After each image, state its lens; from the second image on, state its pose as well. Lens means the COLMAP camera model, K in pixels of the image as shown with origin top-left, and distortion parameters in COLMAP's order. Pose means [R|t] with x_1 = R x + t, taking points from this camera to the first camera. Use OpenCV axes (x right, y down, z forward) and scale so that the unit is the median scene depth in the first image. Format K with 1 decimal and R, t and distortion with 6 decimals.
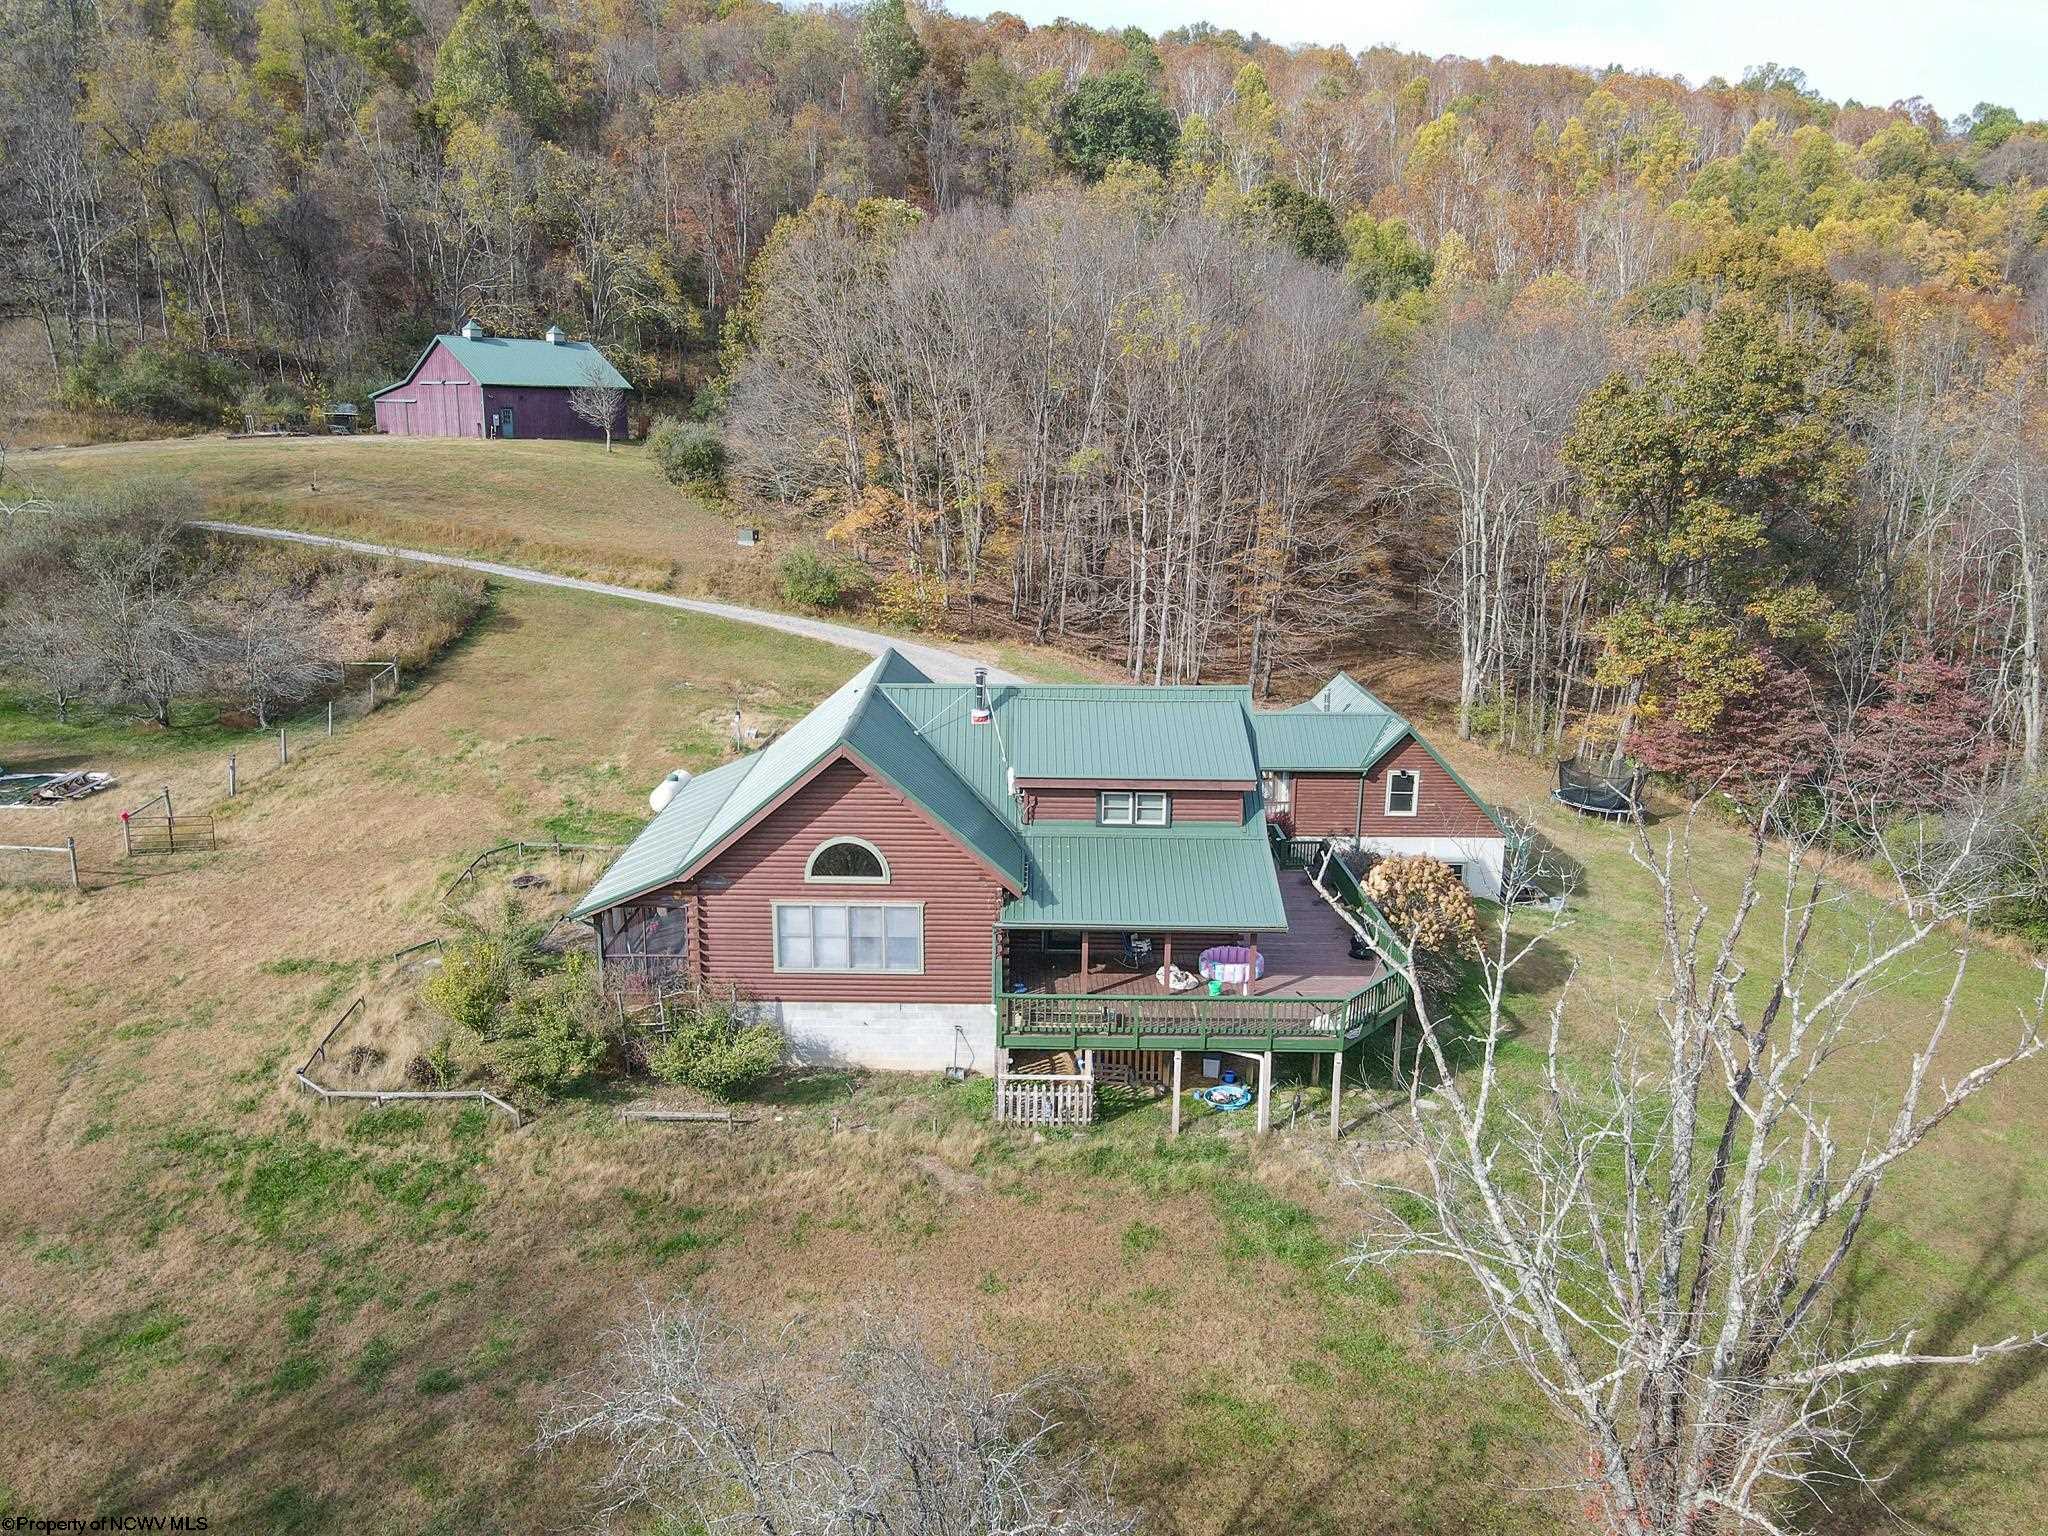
lens RADIAL K [[1511.7, 0, 1024.0], [0, 1511.7, 768.0], [0, 0, 1]] dist [0.010958, 0.007351]
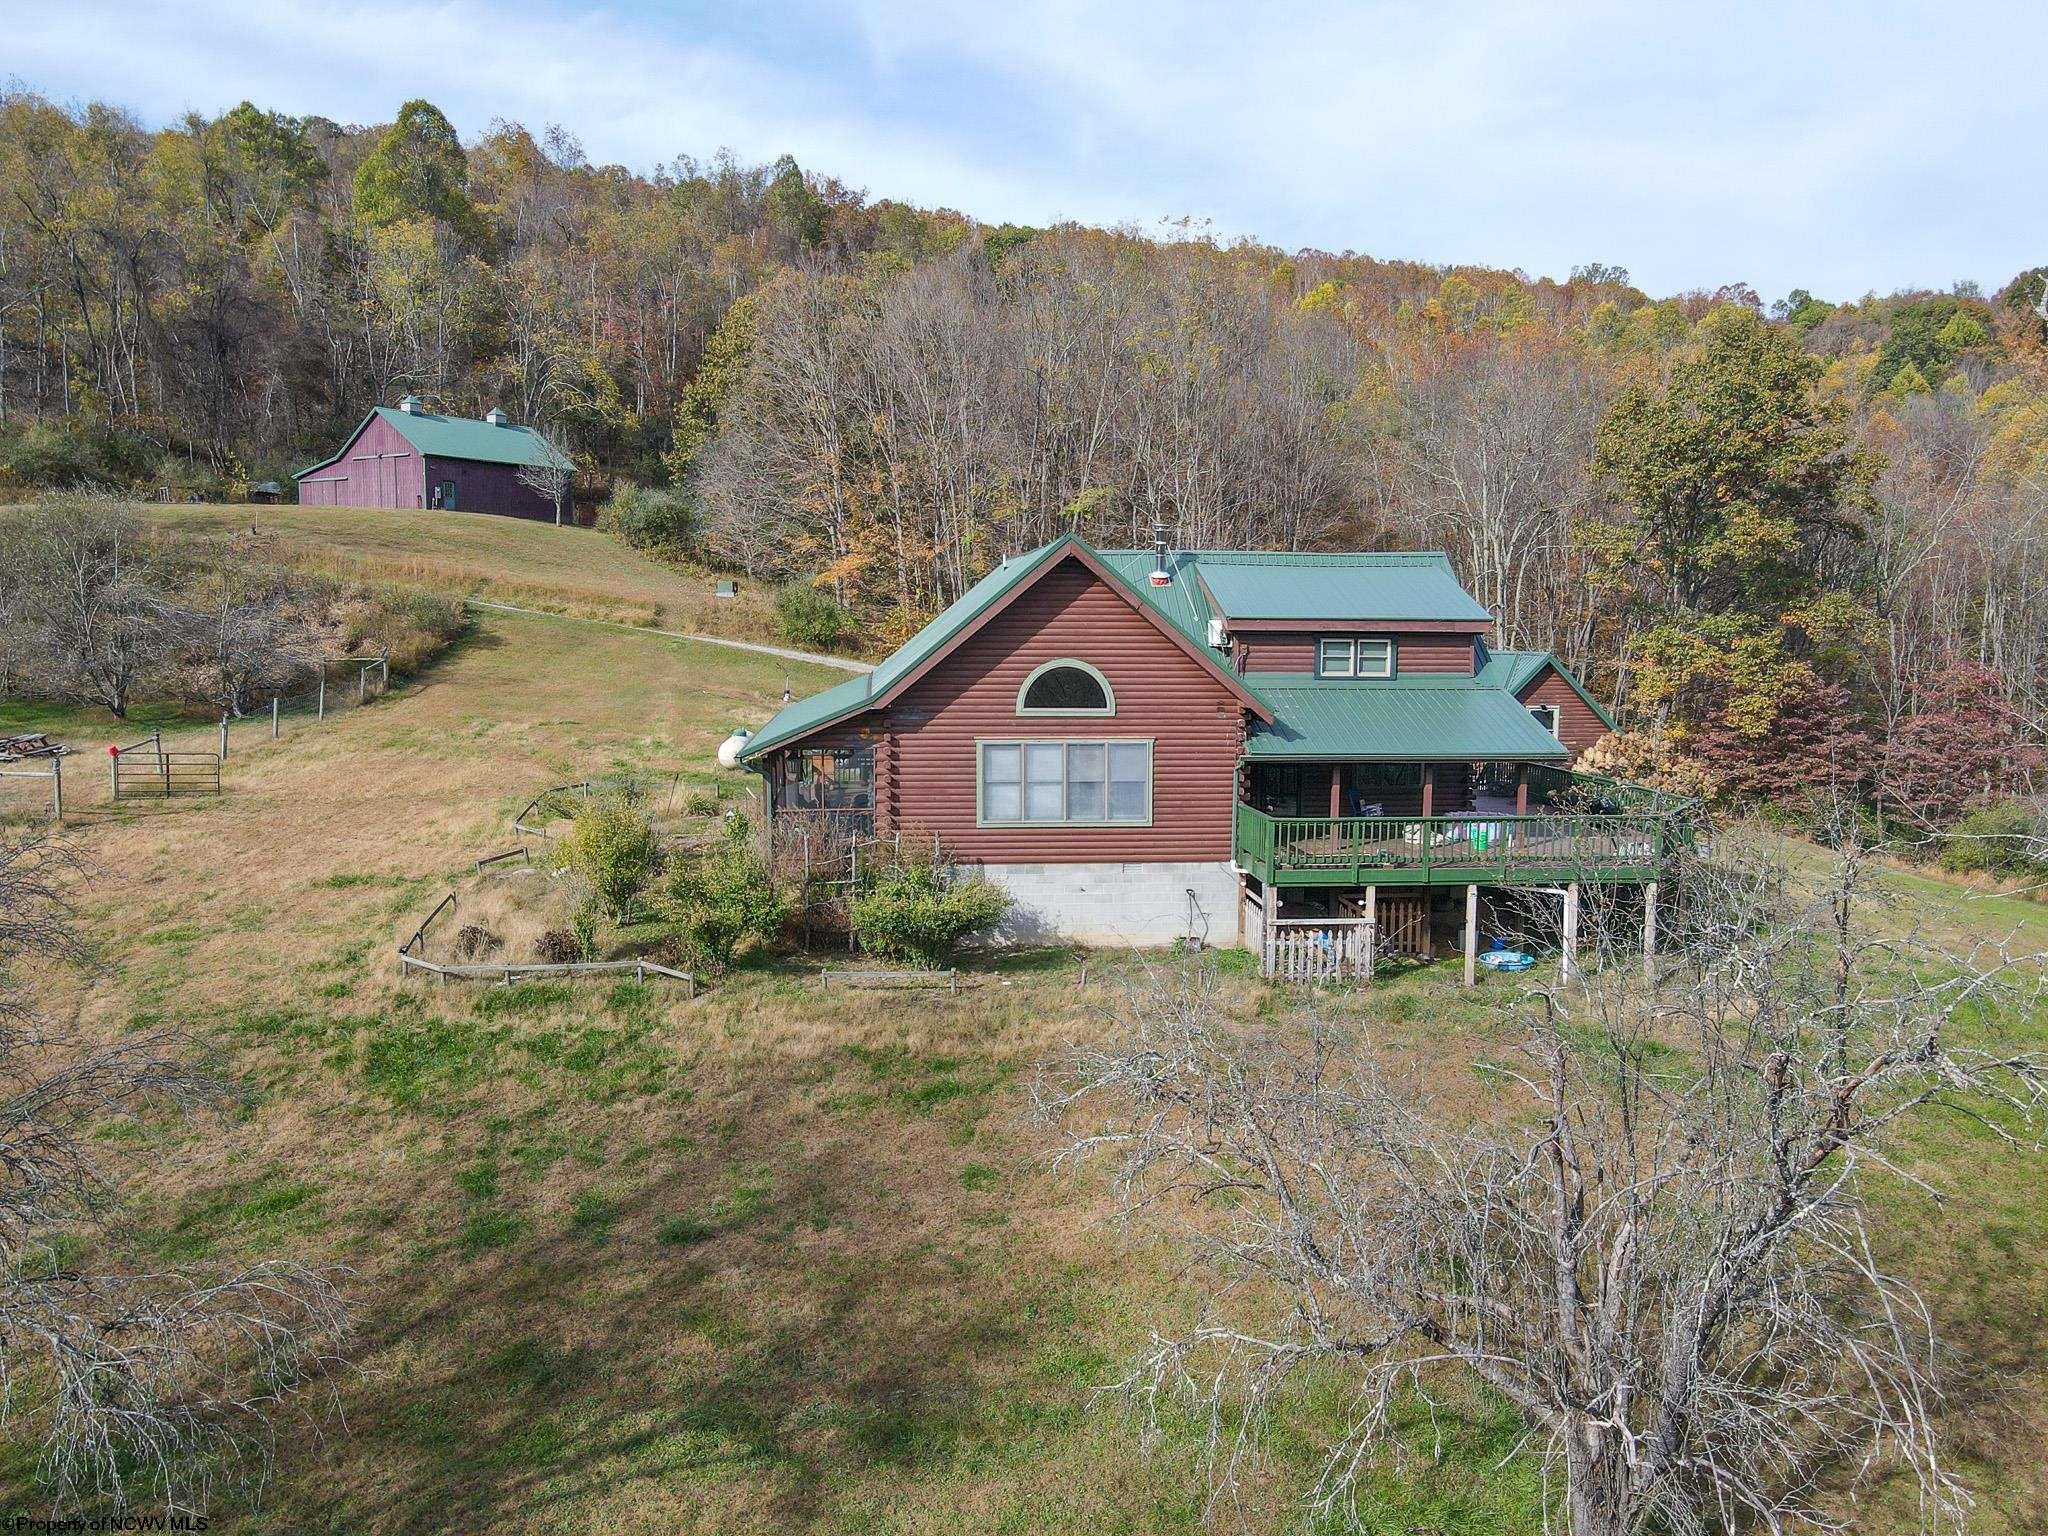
lens RADIAL K [[1511.7, 0, 1024.0], [0, 1511.7, 768.0], [0, 0, 1]] dist [0.010958, 0.007351]
pose [[0.995514, -0.014470, 0.093496, -0.220488], [0.026510, 0.991309, -0.128852, 0.214880], [-0.090819, 0.130752, 0.987247, 0.160401]]
